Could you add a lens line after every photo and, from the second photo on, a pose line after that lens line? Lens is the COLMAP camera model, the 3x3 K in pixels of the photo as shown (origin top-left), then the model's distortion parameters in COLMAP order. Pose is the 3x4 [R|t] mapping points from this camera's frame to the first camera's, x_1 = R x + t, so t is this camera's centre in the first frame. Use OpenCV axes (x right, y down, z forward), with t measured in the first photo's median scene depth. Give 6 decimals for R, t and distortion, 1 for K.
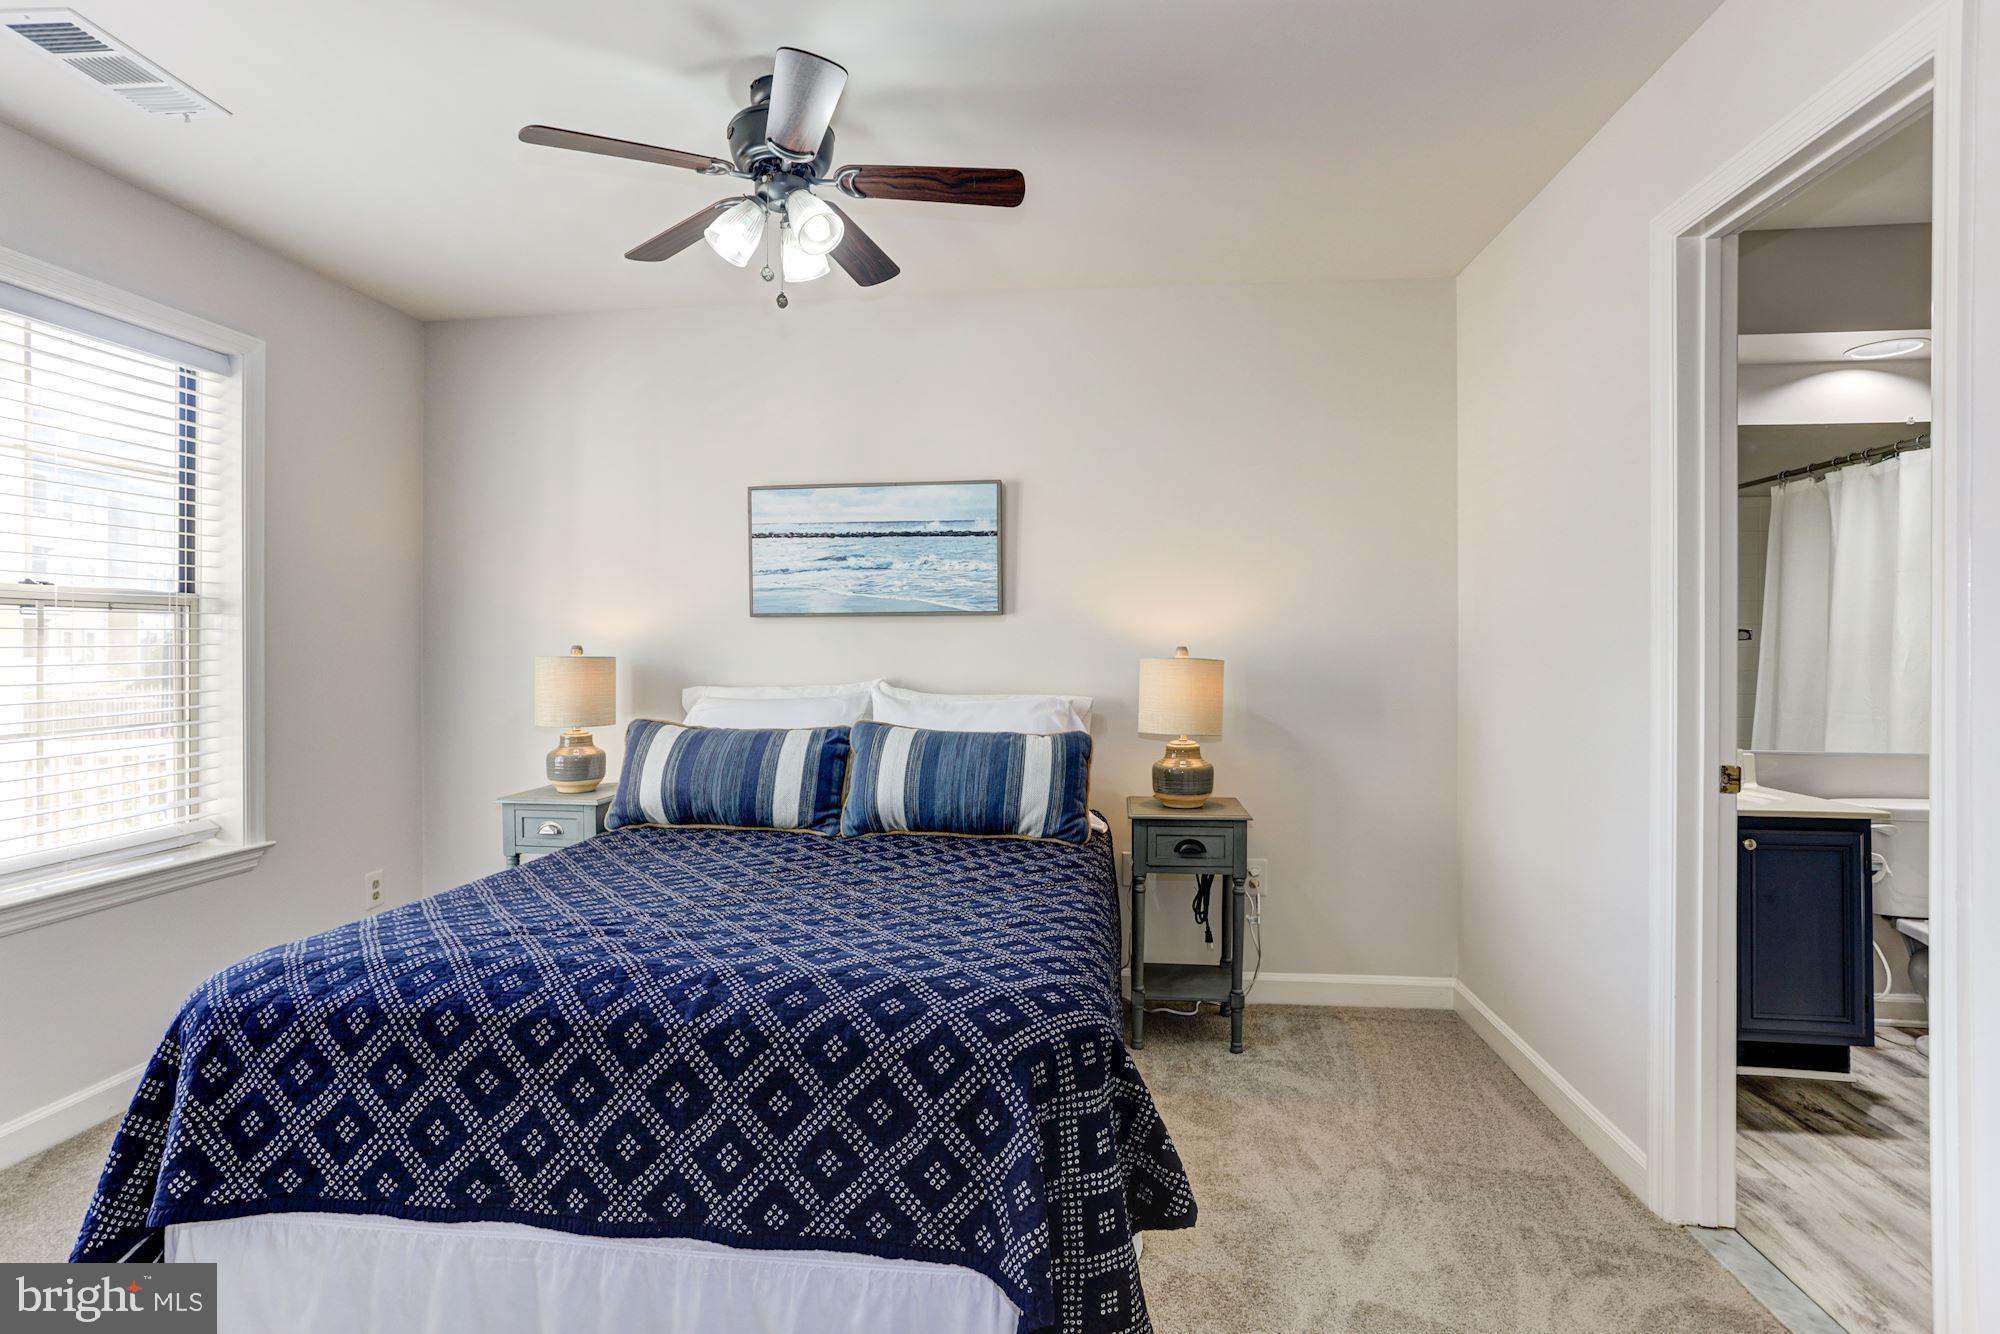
lens RADIAL K [[986.4, 0, 1027.7], [0, 986.4, 660.2], [0, 0, 1]] dist [-0.058287, 0.038450]
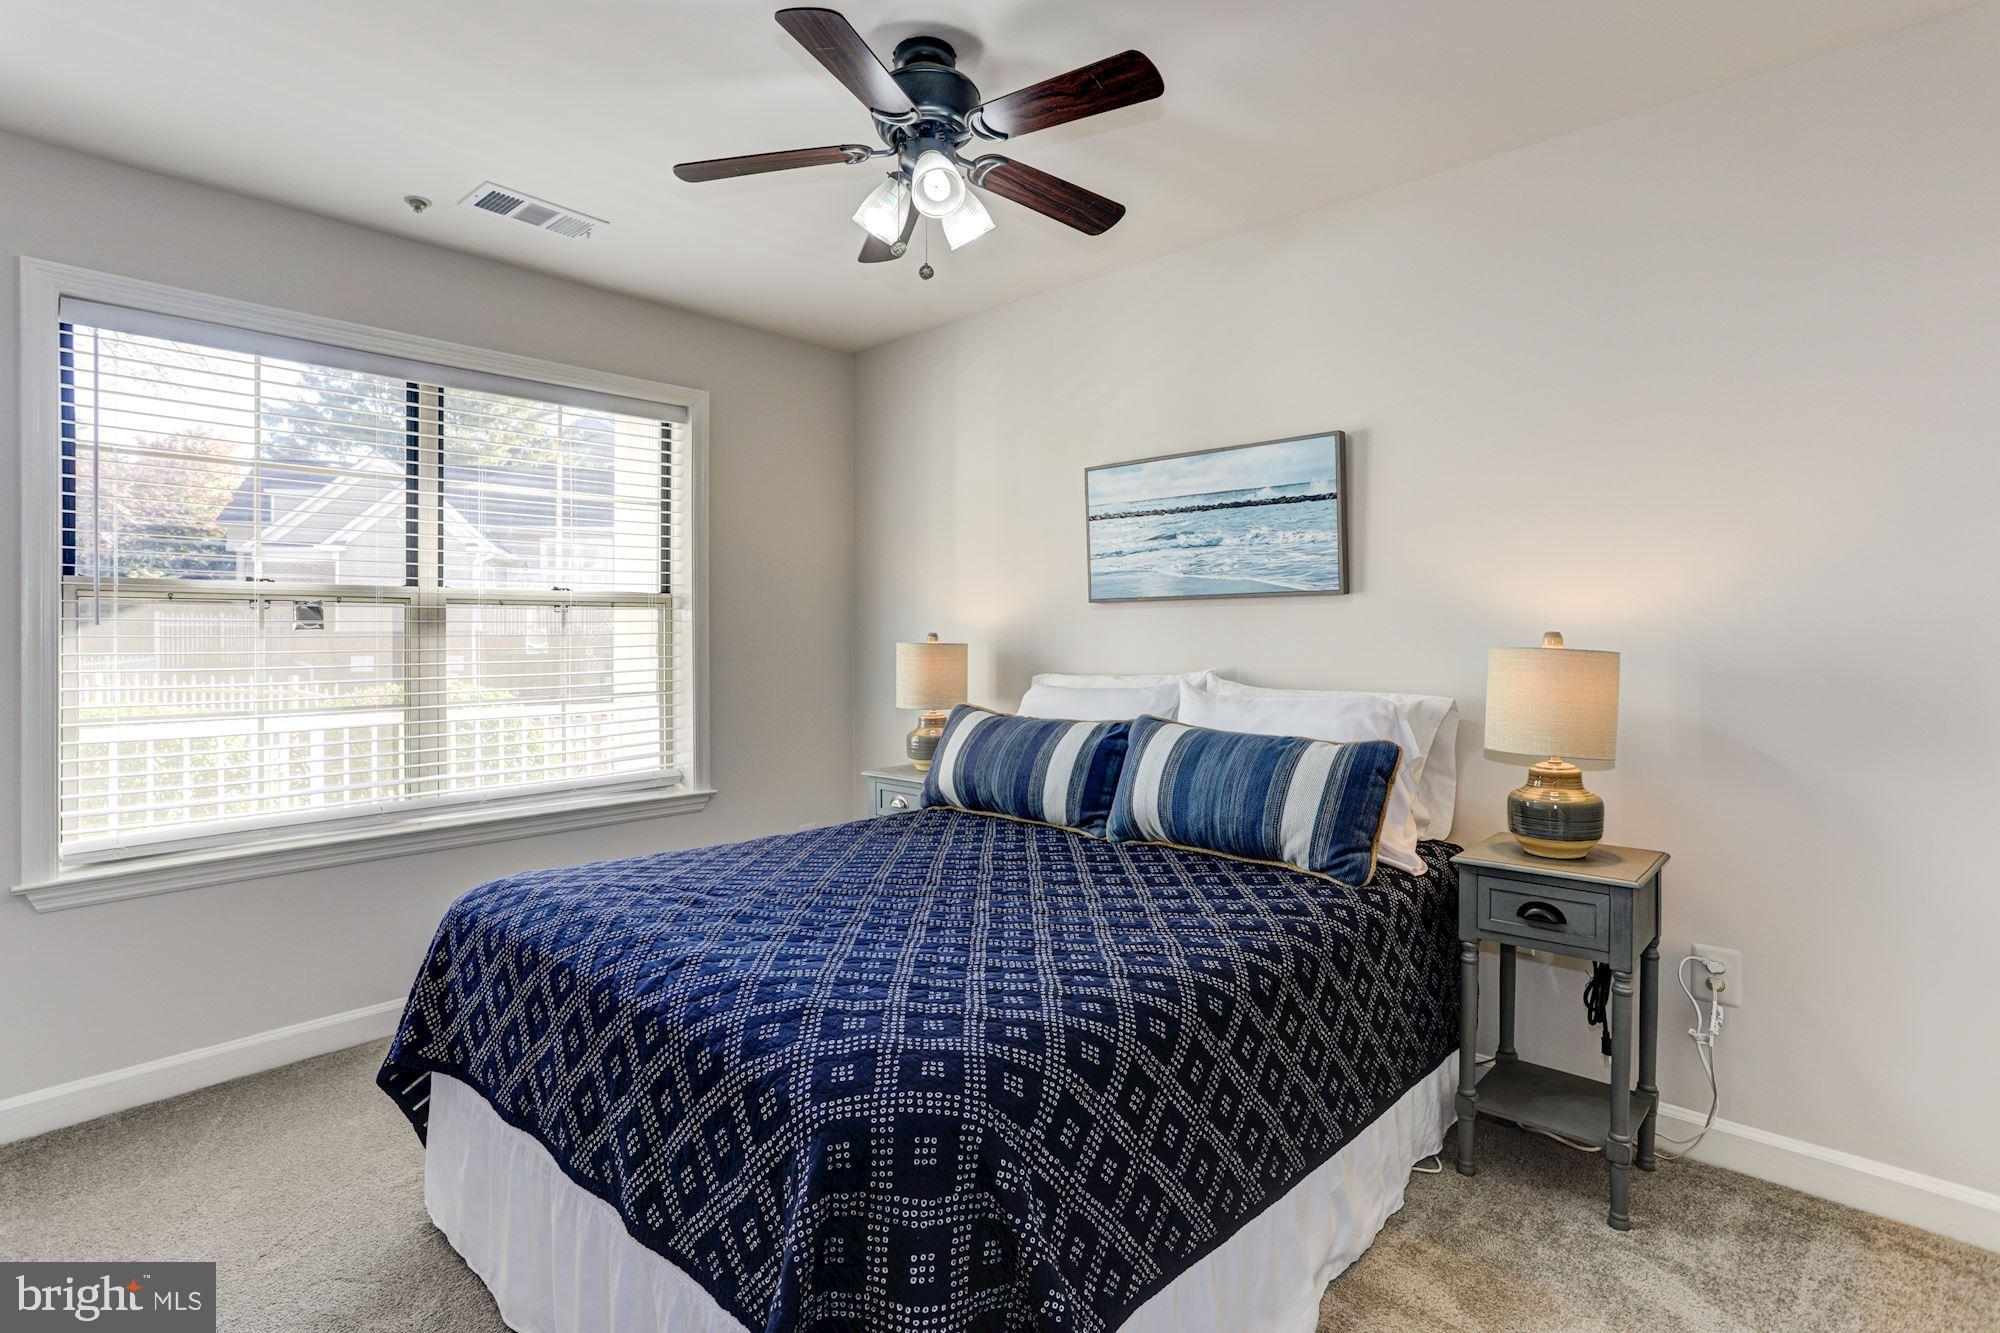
lens RADIAL K [[994.9, 0, 981.2], [0, 994.9, 647.9], [0, 0, 1]] dist [-0.058217, 0.037893]
pose [[0.795944, 0.005841, -0.605343, 0.272706], [-0.005646, 0.999982, 0.002226, -0.001572], [0.605345, 0.001646, 0.795962, 0.190067]]
